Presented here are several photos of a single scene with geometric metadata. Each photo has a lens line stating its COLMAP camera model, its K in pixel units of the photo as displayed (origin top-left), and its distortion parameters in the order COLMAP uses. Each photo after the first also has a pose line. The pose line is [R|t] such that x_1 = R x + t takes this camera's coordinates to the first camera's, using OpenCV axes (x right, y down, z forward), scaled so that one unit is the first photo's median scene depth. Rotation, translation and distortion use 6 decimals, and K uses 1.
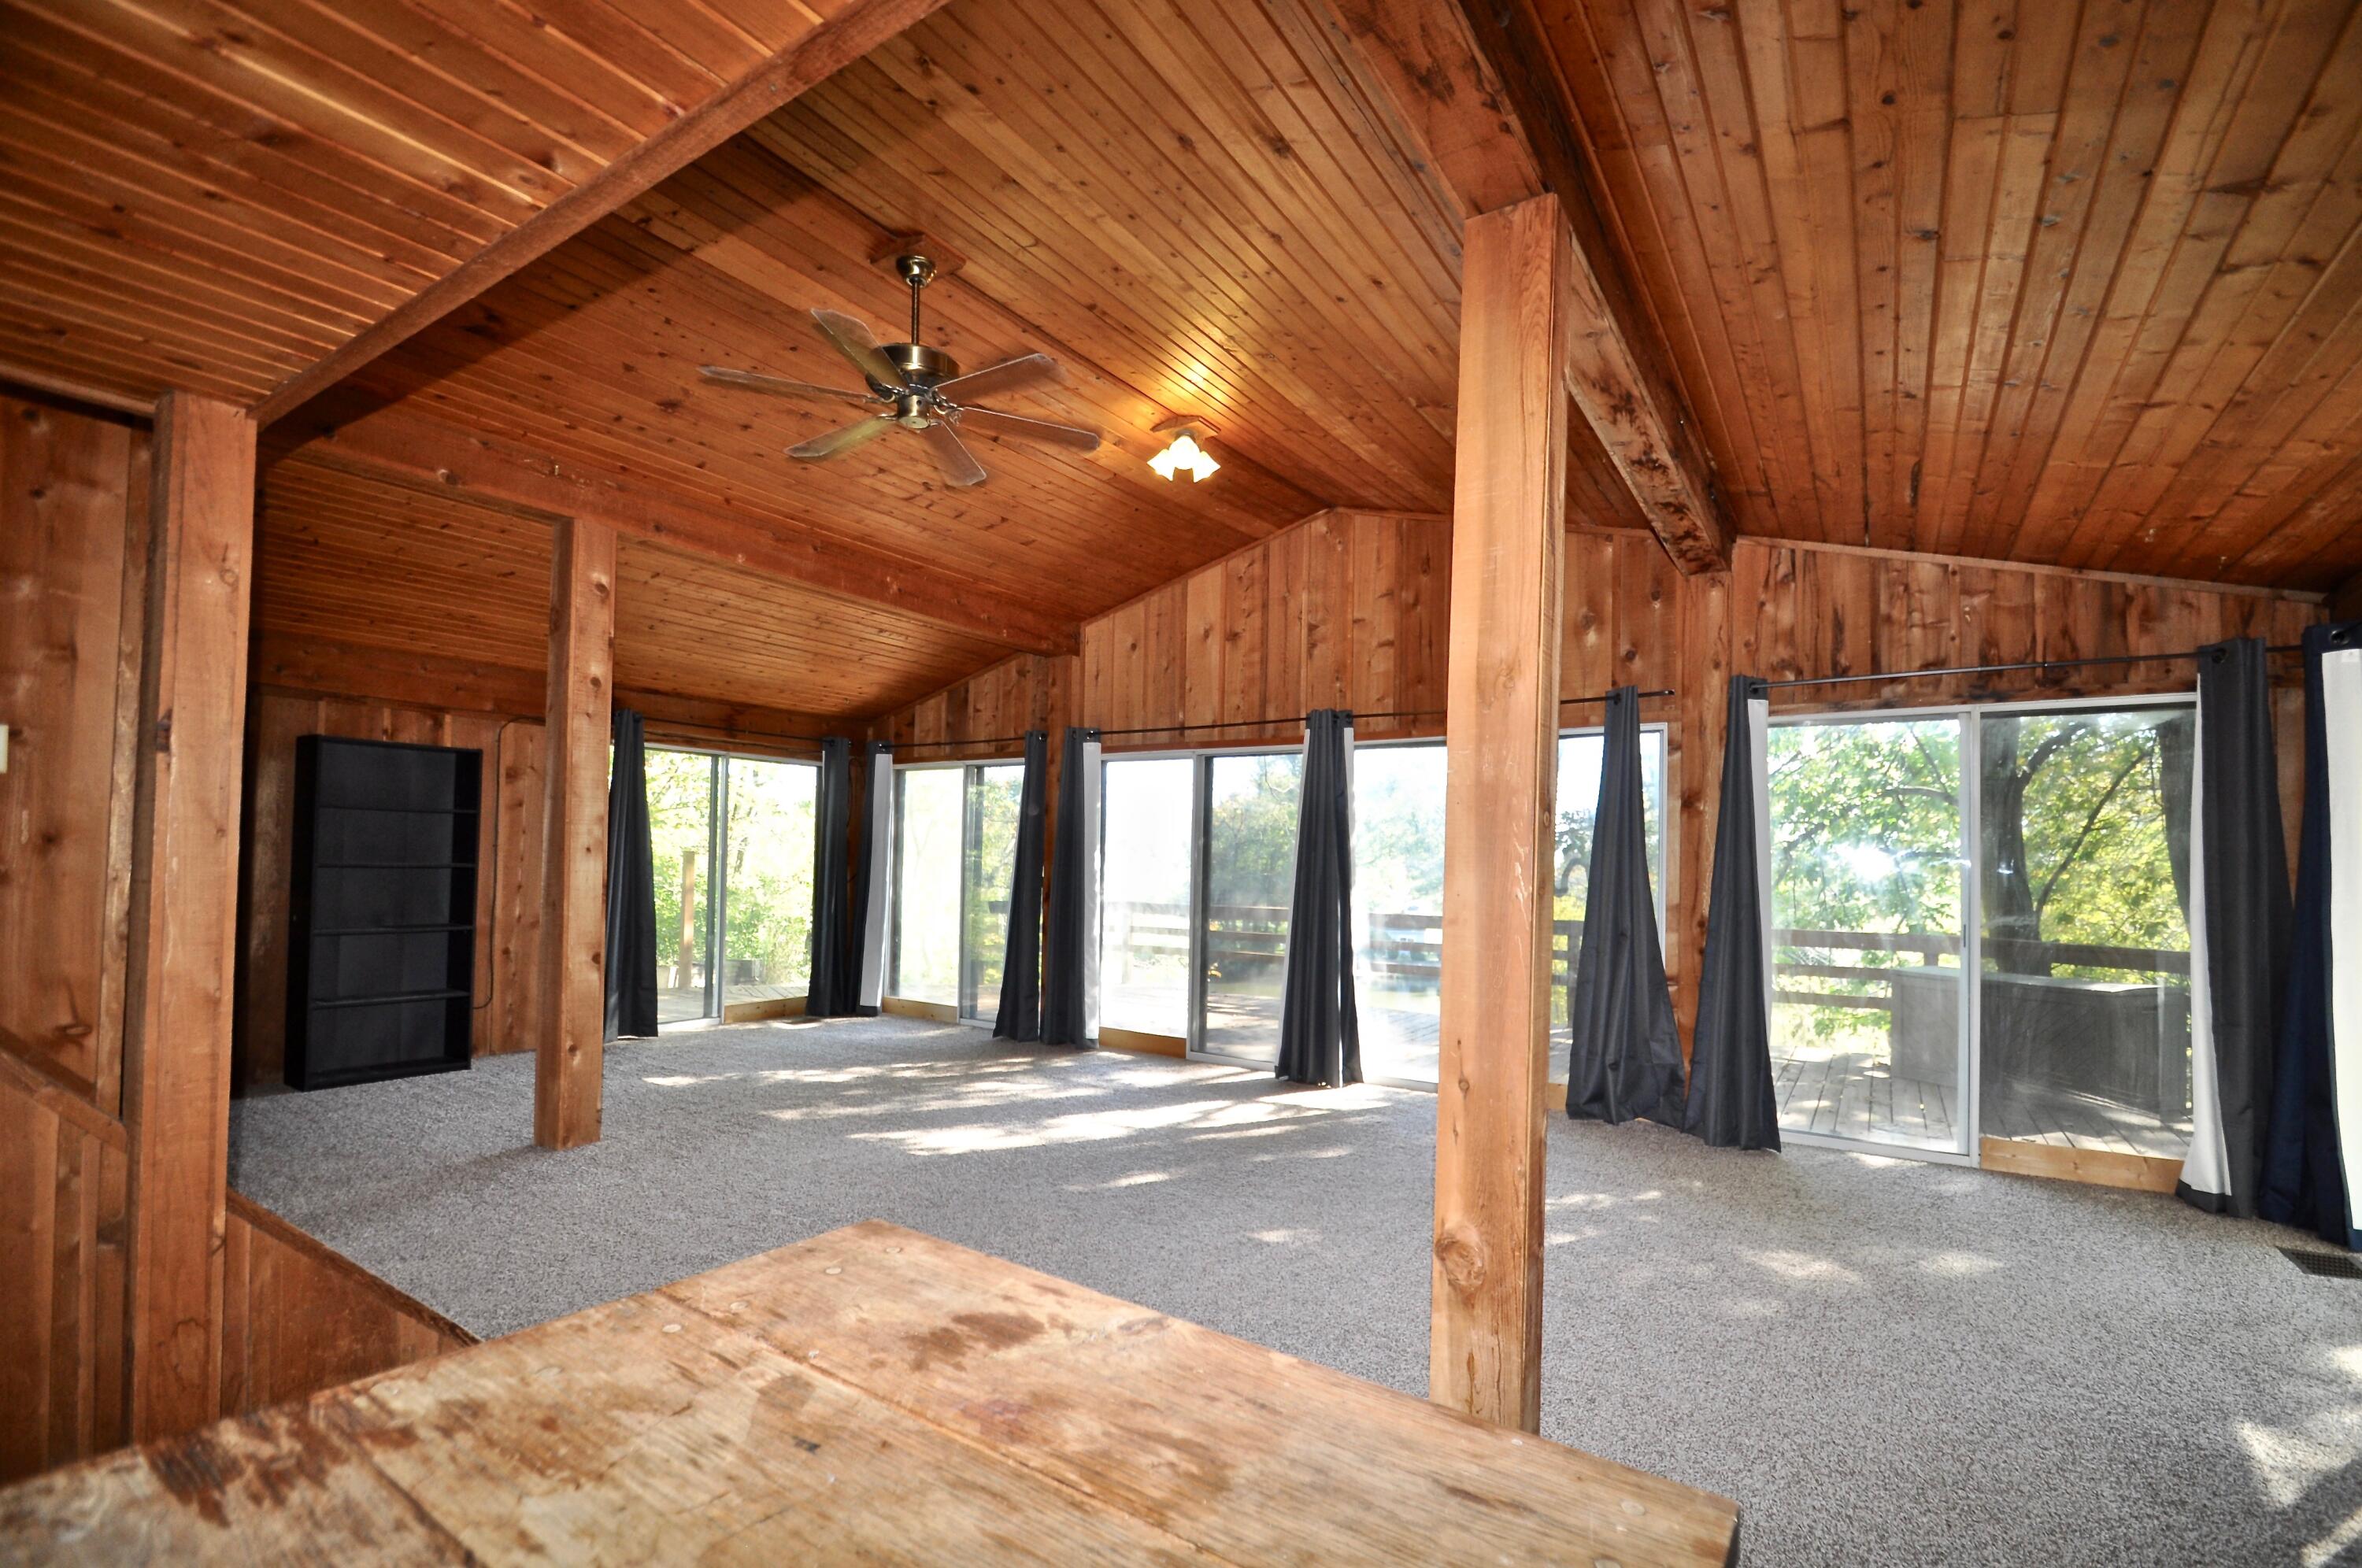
lens RADIAL K [[1060.5, 0, 1181.0], [0, 1060.5, 784.0], [0, 0, 1]] dist [0.002760, -0.009059]
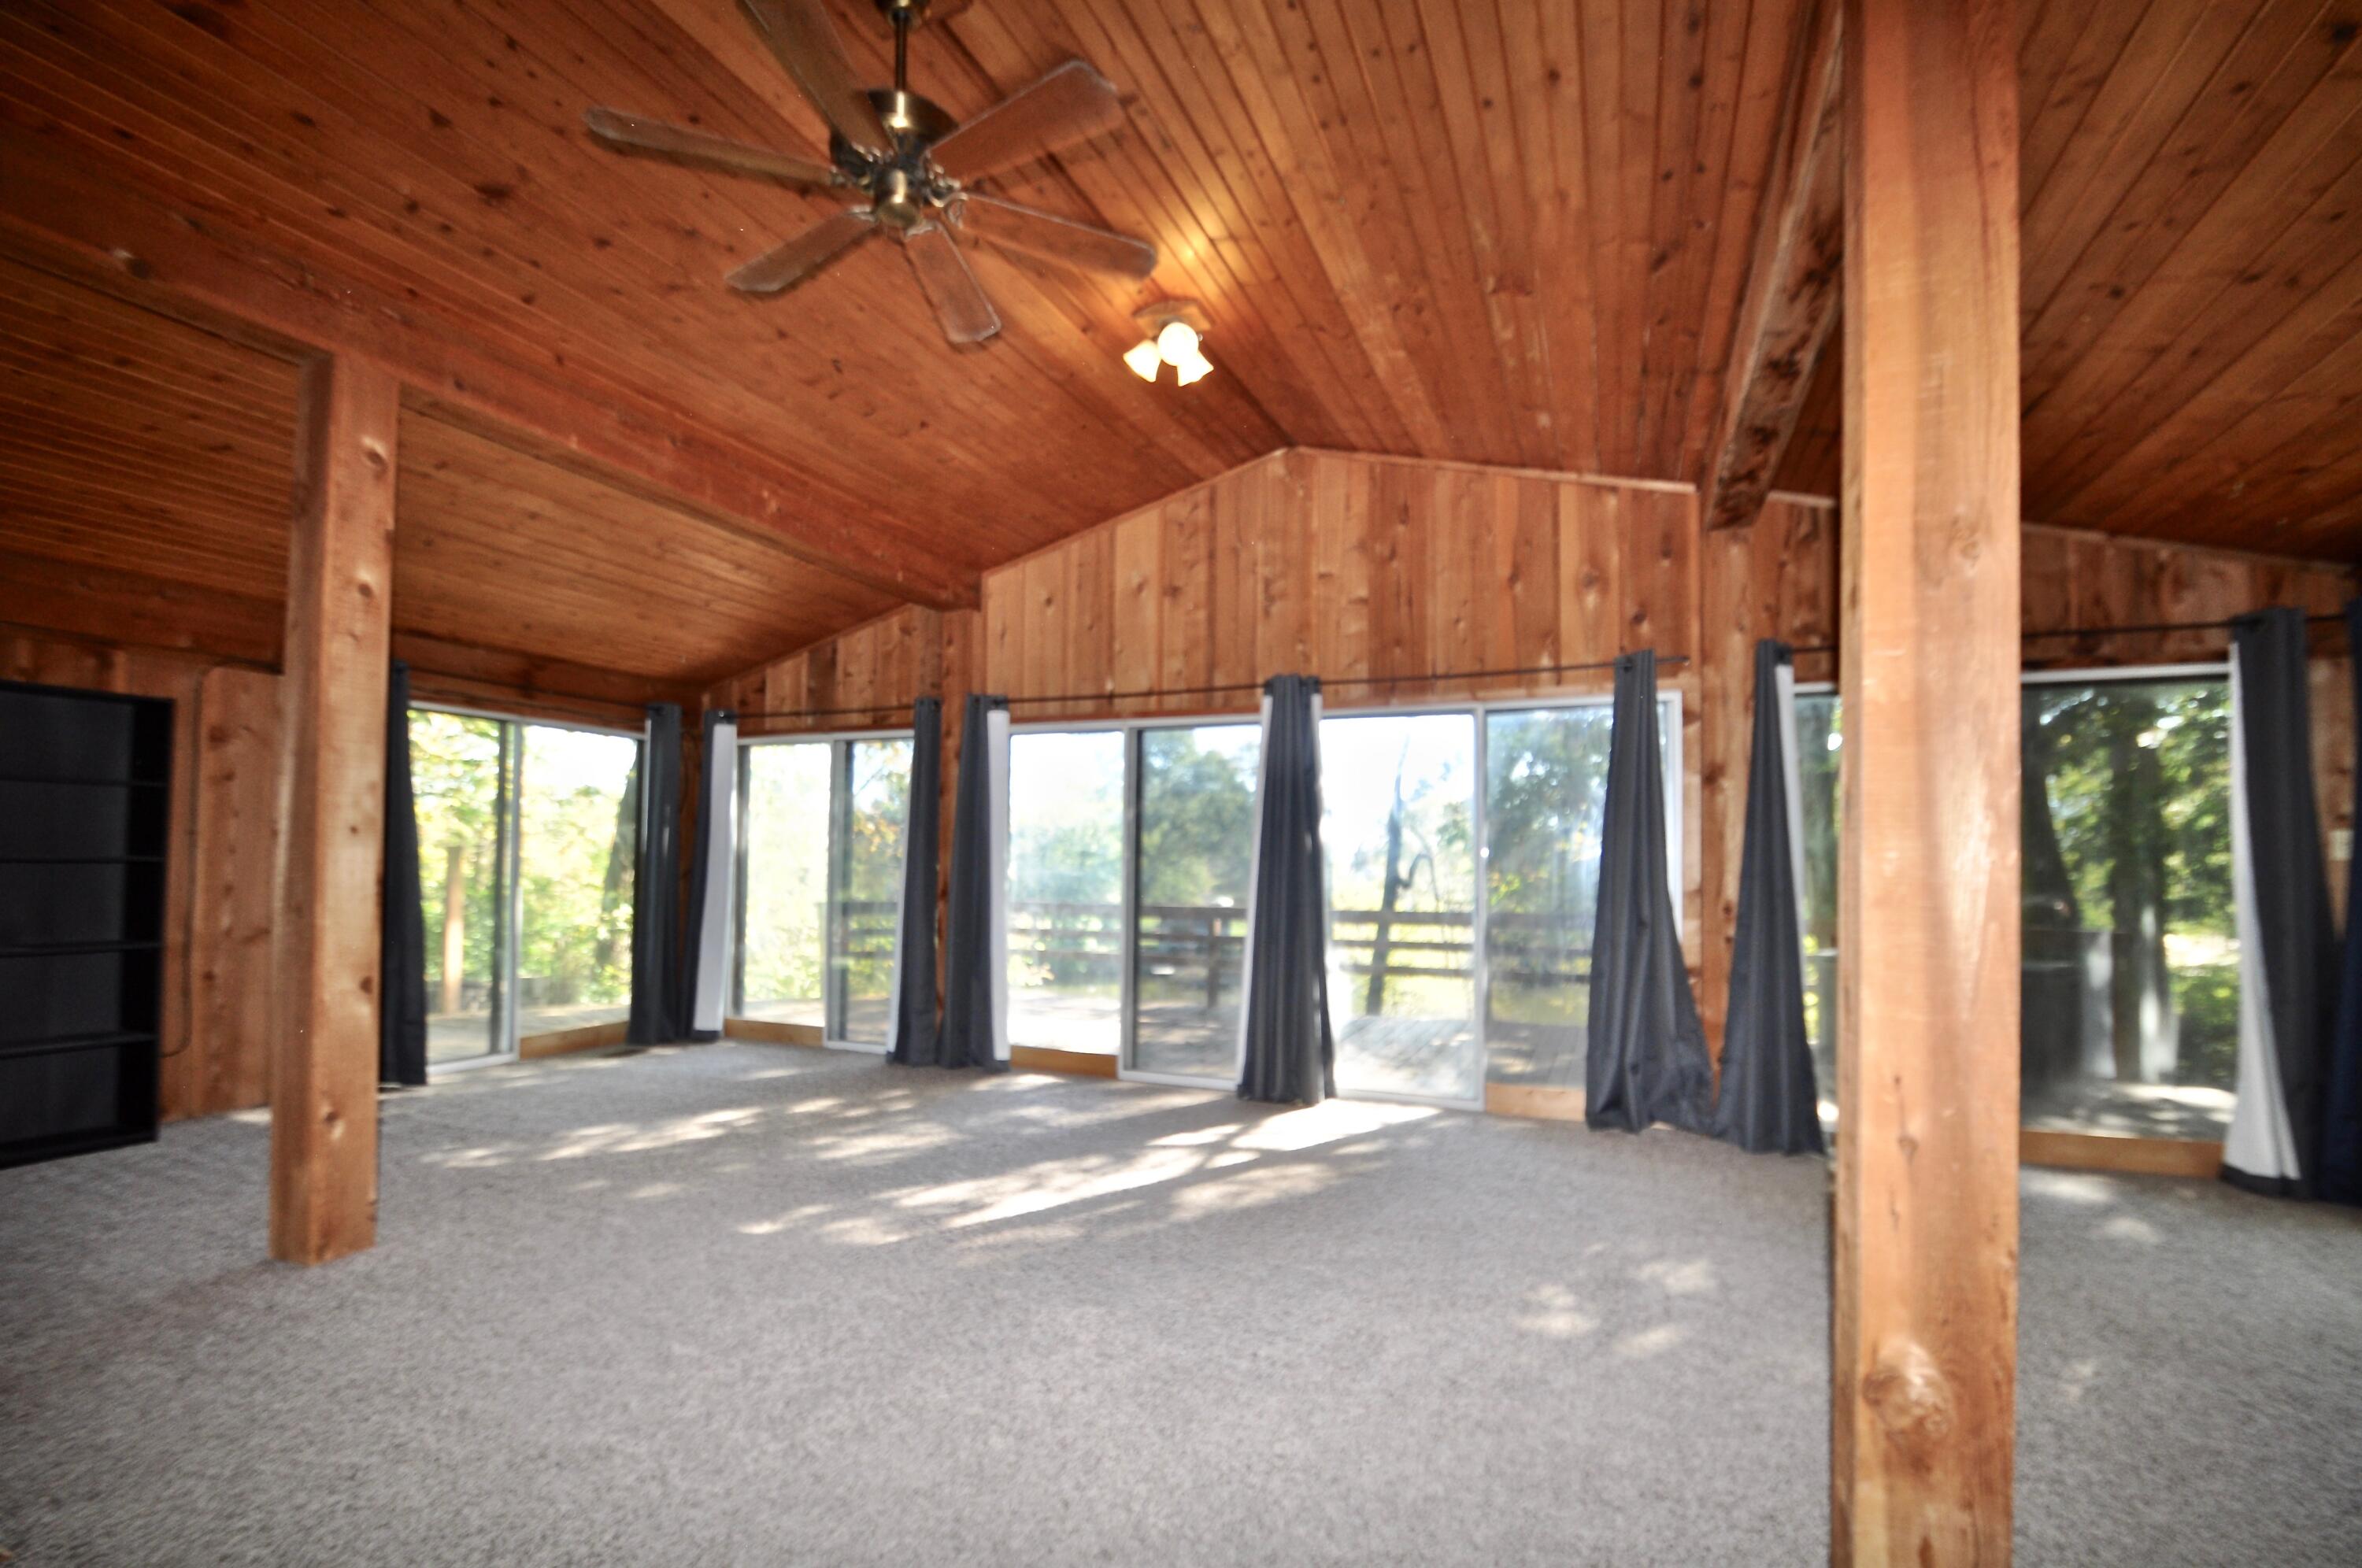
lens RADIAL K [[1062.4, 0, 1190.1], [0, 1062.4, 788.5], [0, 0, 1]] dist [-0.002277, -0.010360]
pose [[0.980859, 0.005407, 0.194642, -0.115898], [-0.006160, 0.999976, 0.003260, 0.021873], [-0.194620, -0.004397, 0.980869, 0.158416]]
